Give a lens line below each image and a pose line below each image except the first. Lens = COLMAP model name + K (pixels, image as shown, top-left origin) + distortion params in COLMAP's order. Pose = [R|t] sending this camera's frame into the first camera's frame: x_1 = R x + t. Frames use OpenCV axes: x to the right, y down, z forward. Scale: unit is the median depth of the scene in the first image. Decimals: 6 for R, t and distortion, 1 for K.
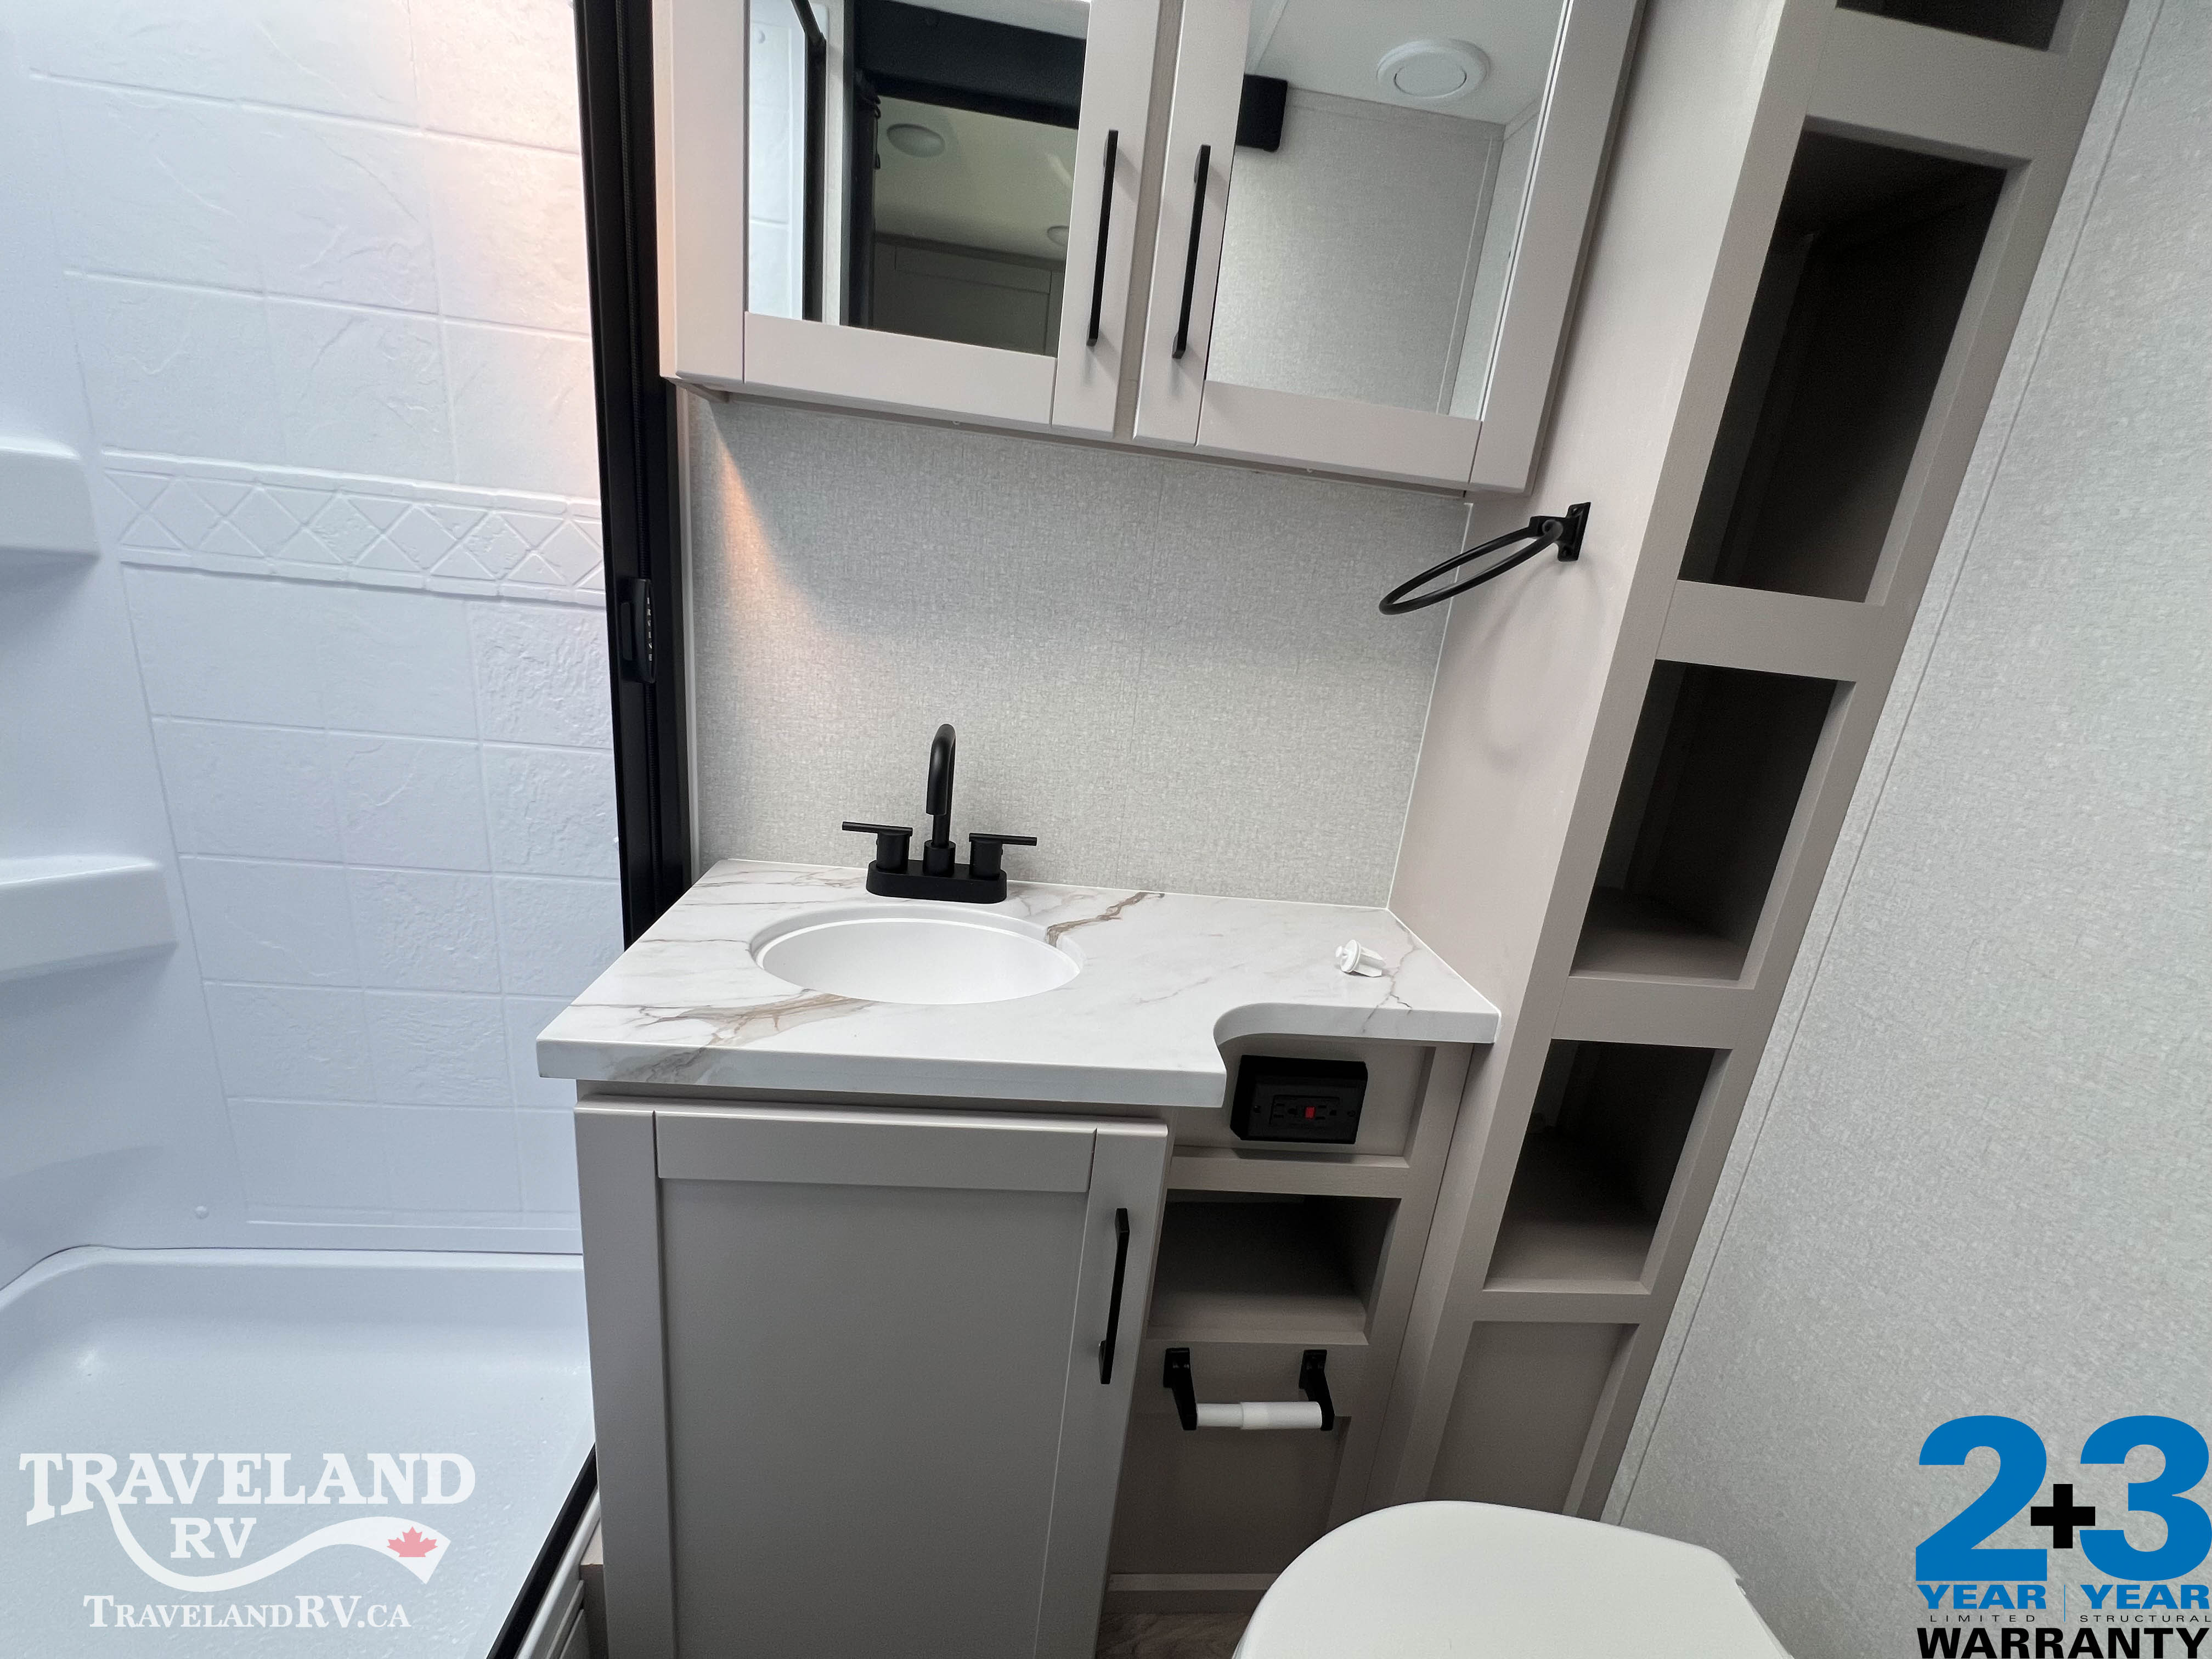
lens RADIAL K [[892.3, 0, 1106.0], [0, 892.3, 829.5], [0, 0, 1]] dist [0.000723, 0.000523]
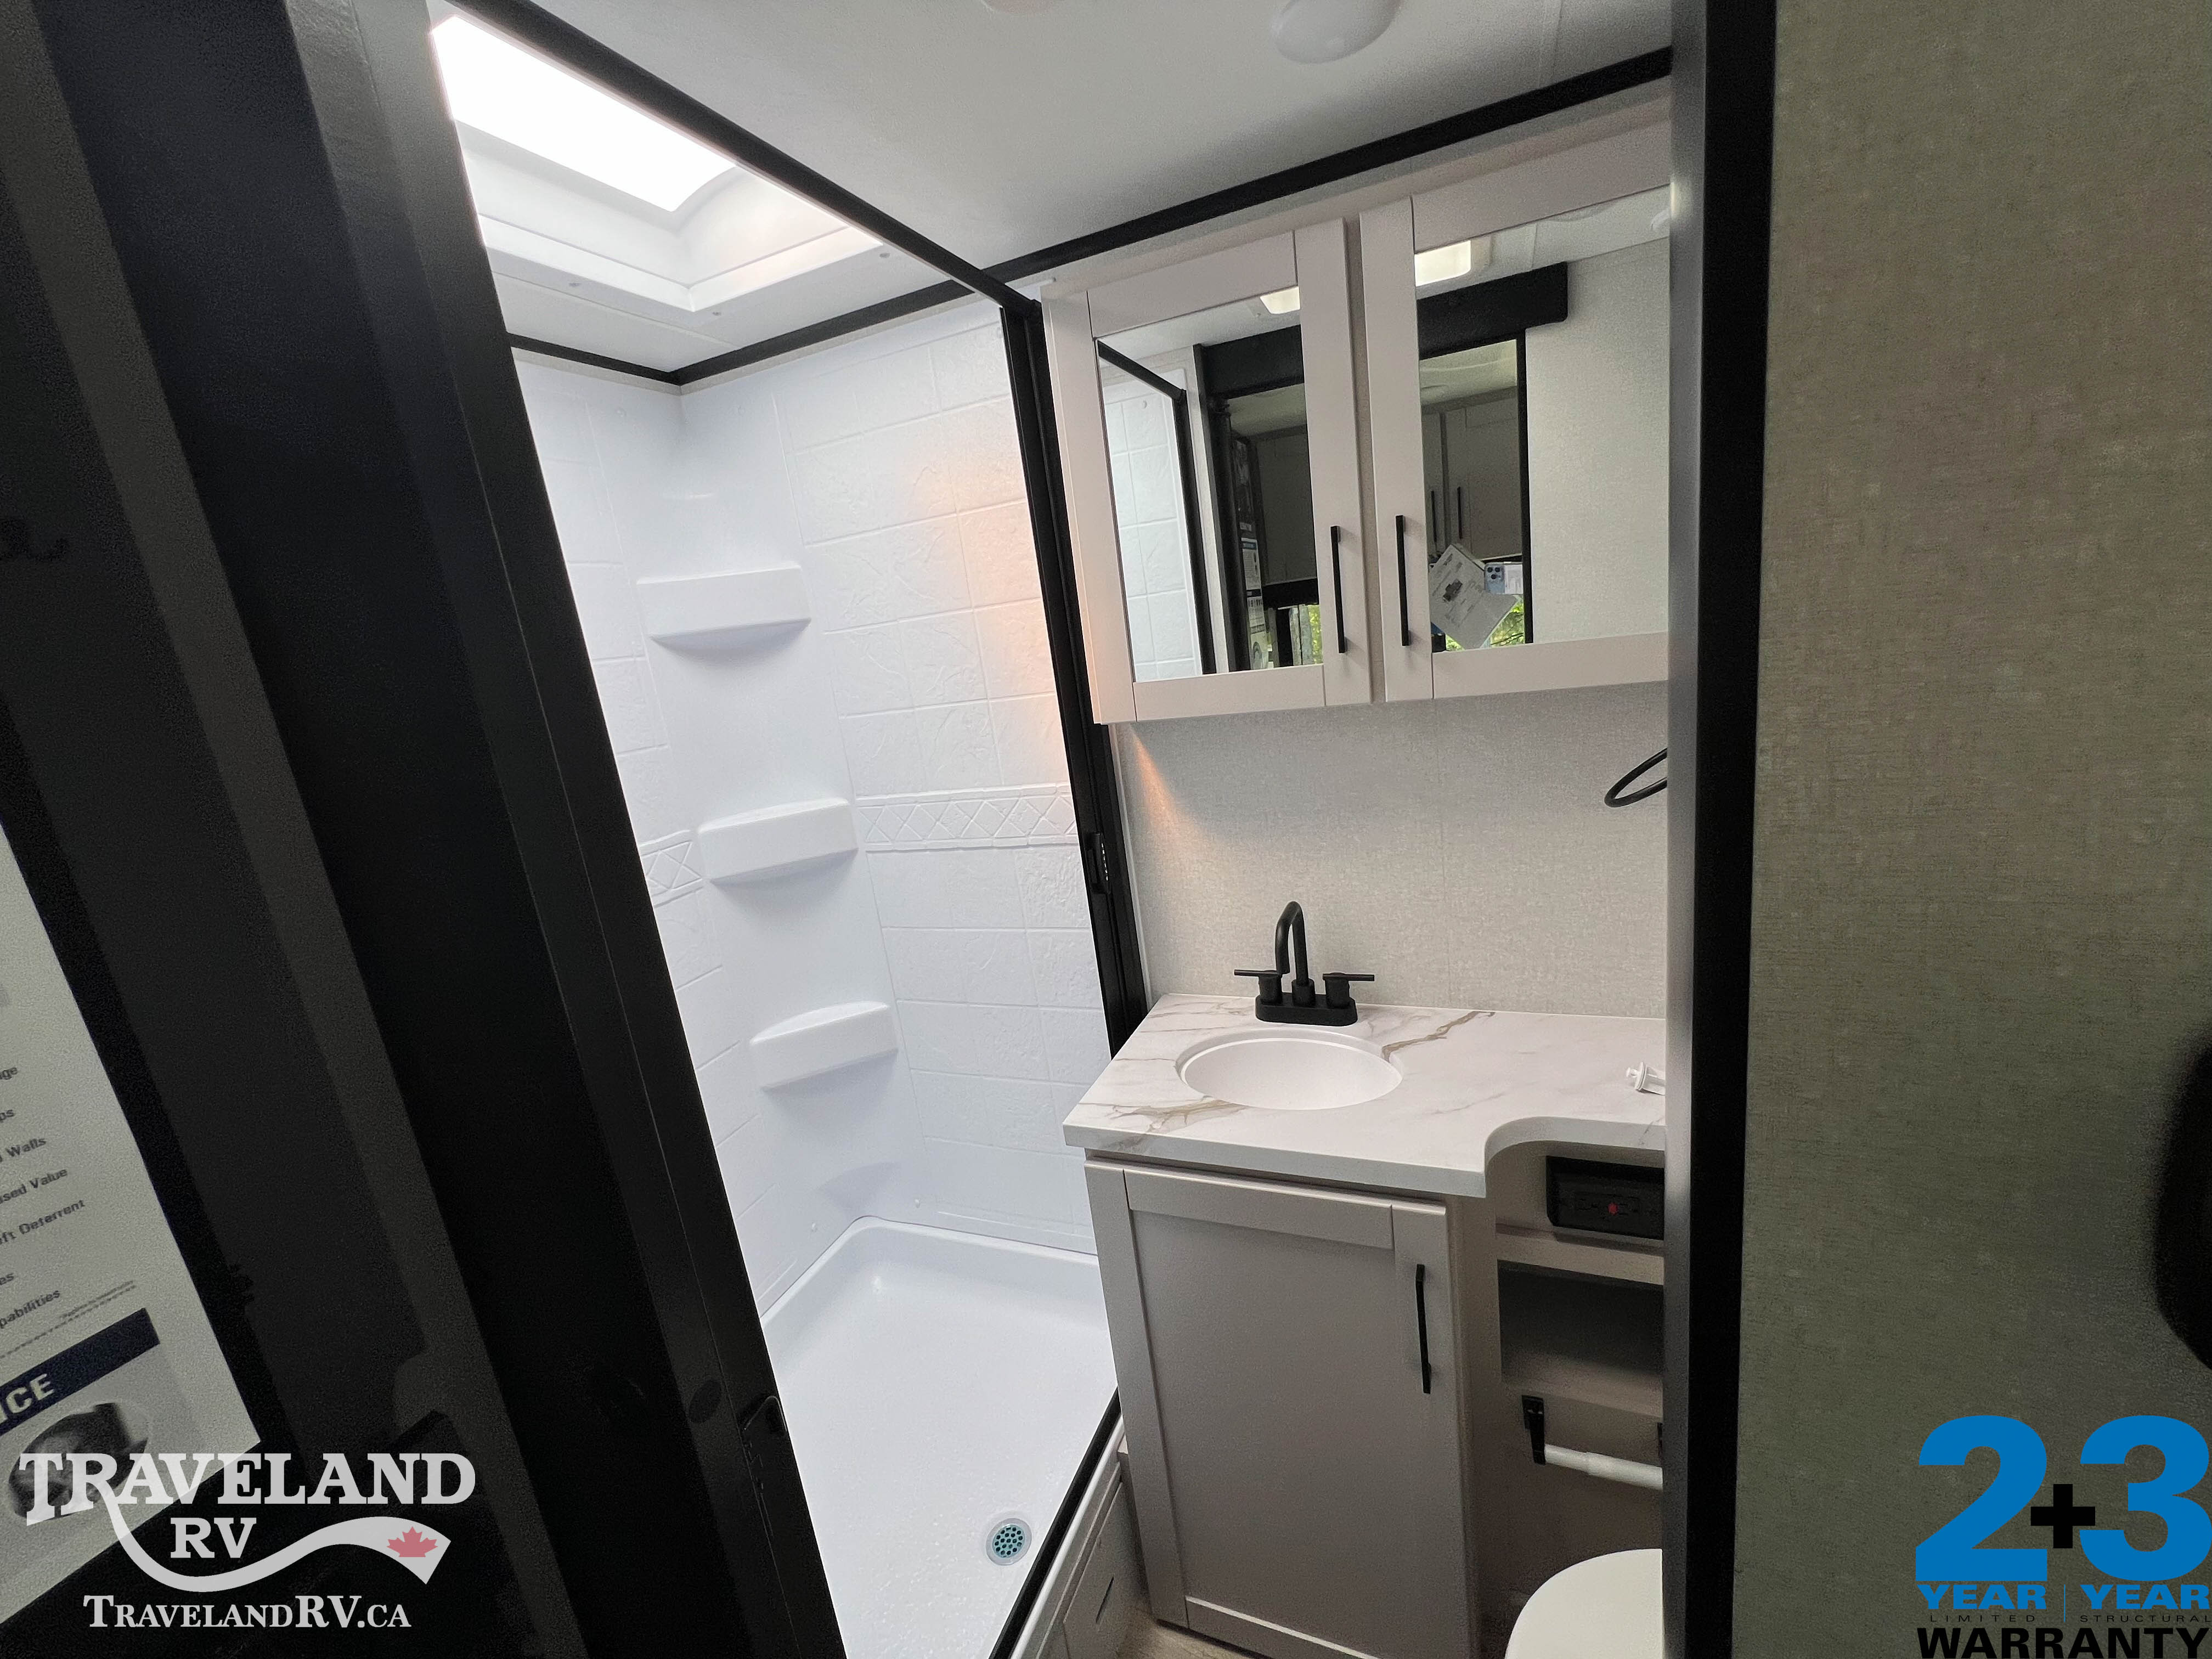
lens RADIAL K [[892.3, 0, 1106.0], [0, 892.3, 829.5], [0, 0, 1]] dist [0.000723, 0.000523]
pose [[0.858052, -0.112922, -0.500994, 0.294333], [0.086923, 0.993385, -0.075033, -0.153814], [0.506153, 0.020834, 0.862192, -0.378789]]
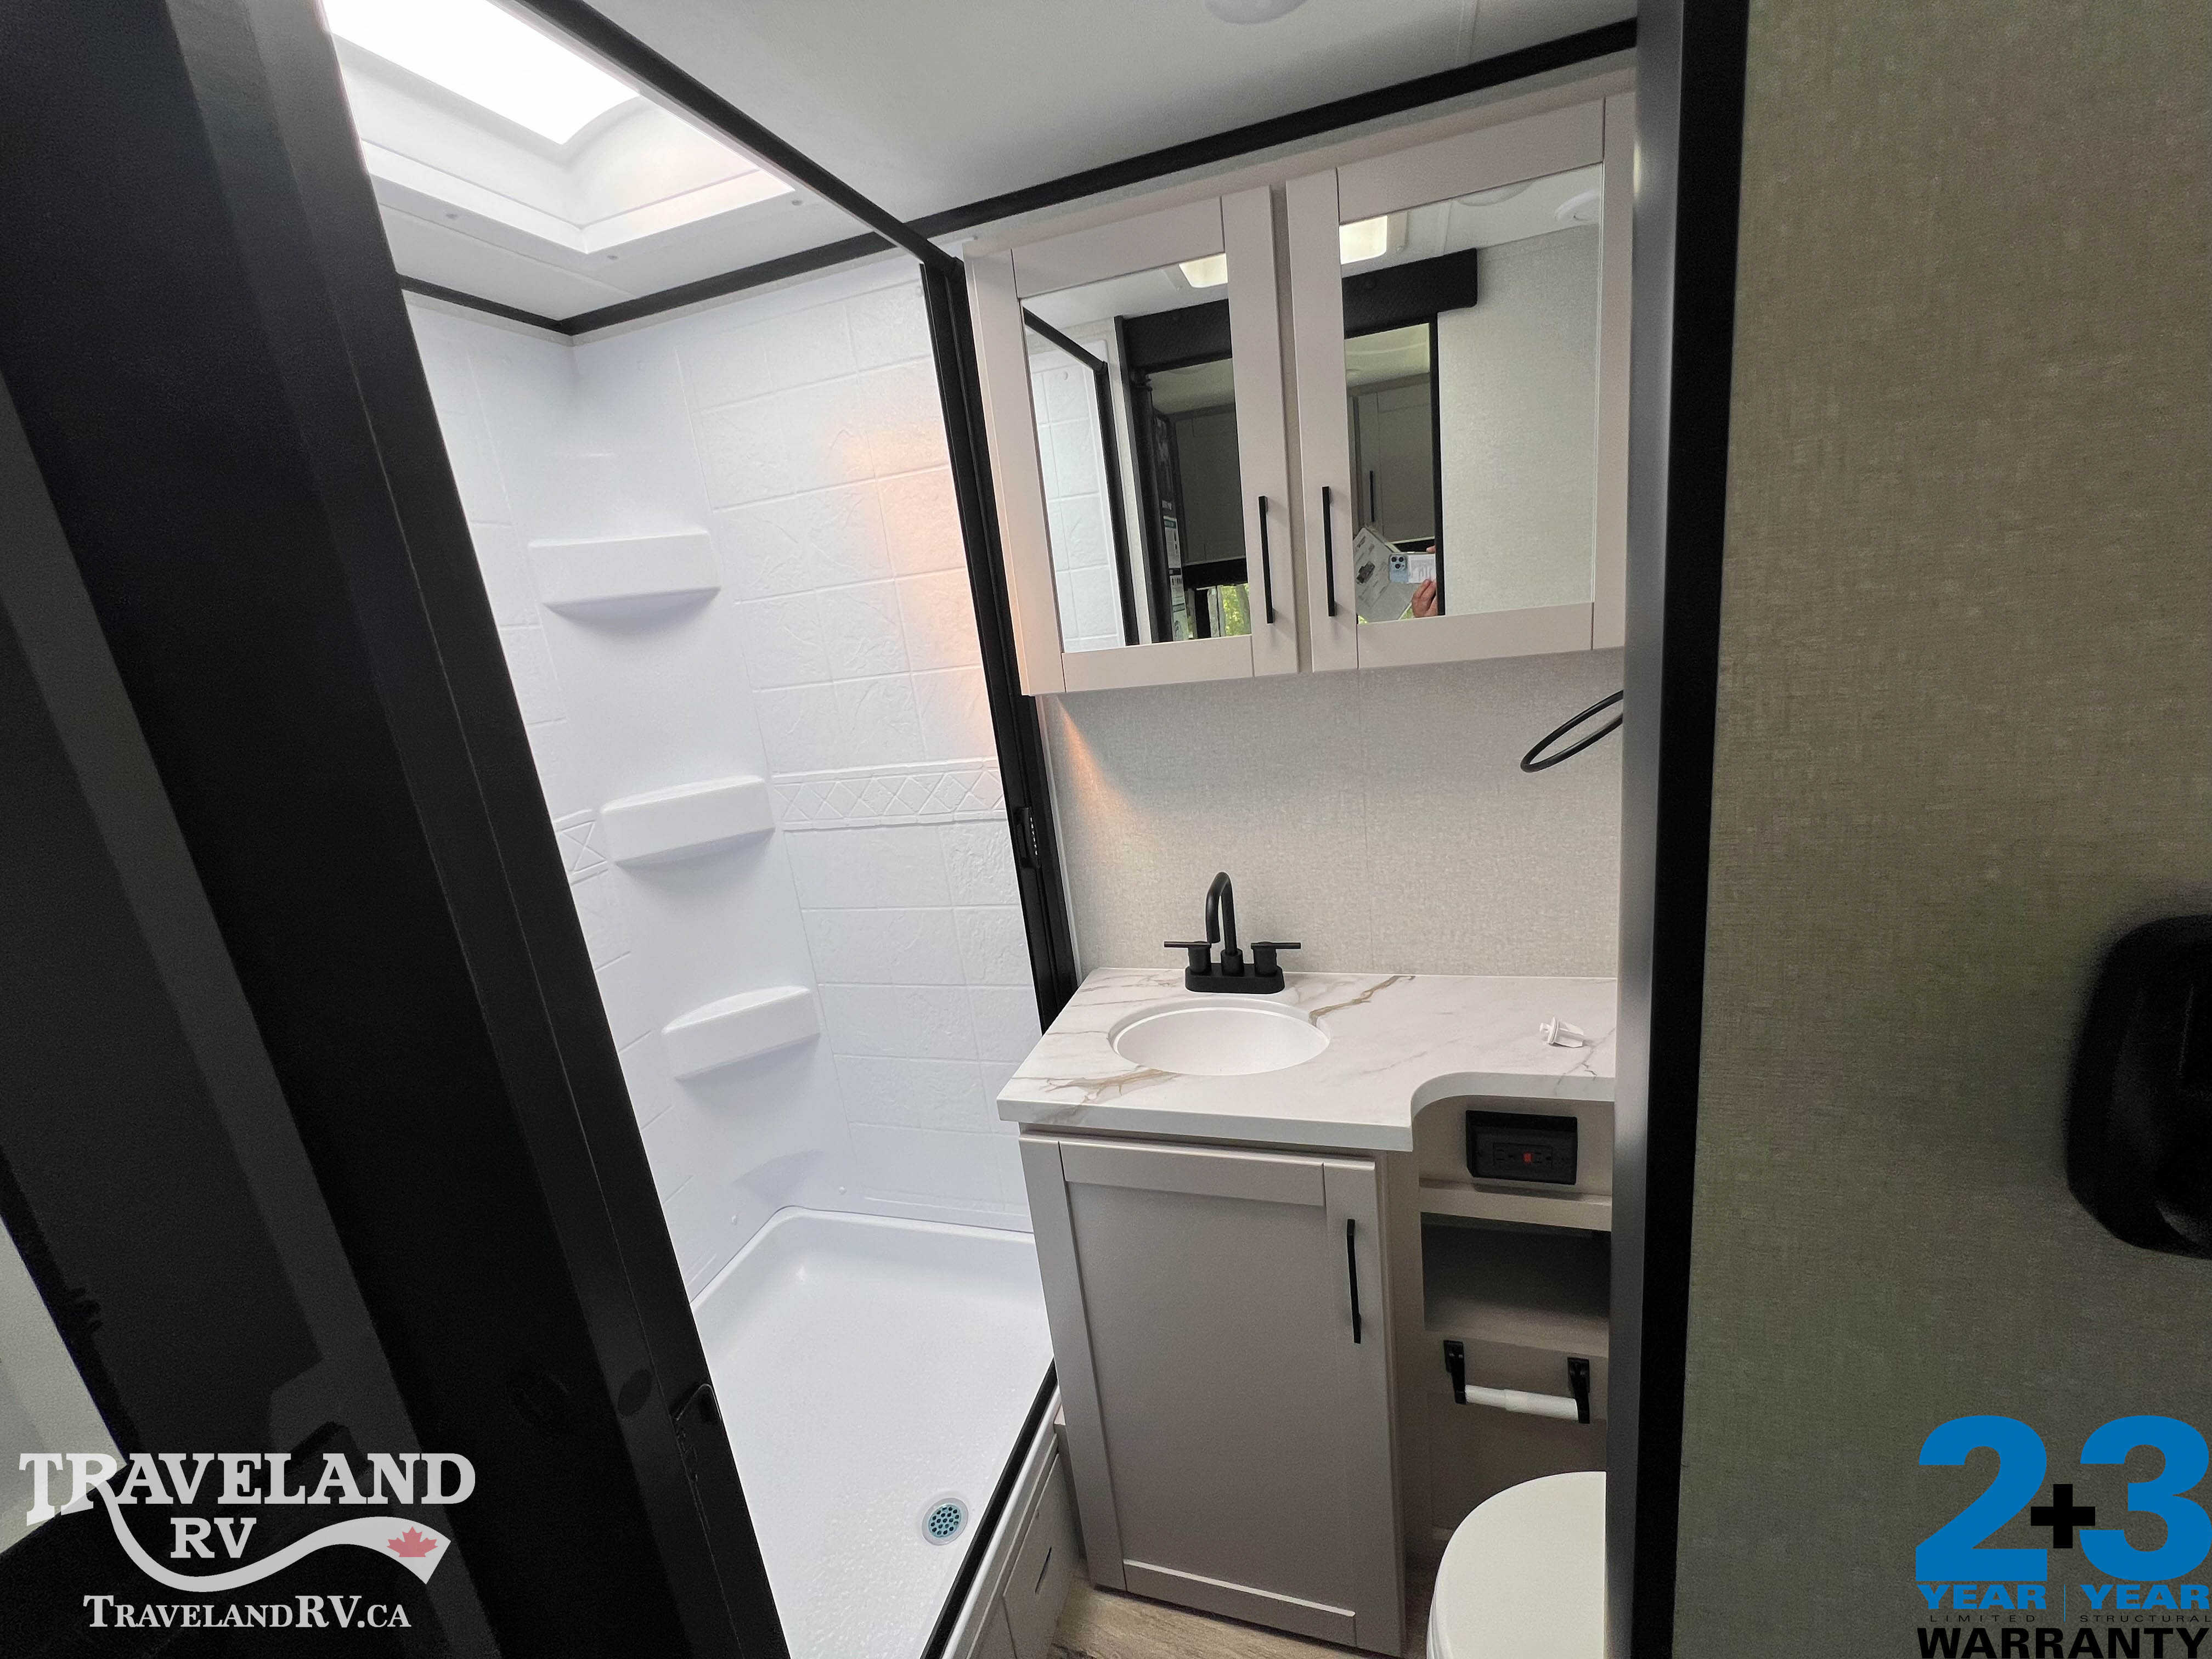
lens RADIAL K [[892.3, 0, 1106.0], [0, 892.3, 829.5], [0, 0, 1]] dist [0.000723, 0.000523]
pose [[0.899911, -0.115139, -0.420598, 0.268376], [0.103551, 0.993348, -0.050371, -0.135611], [0.423600, 0.001776, 0.905848, -0.379640]]
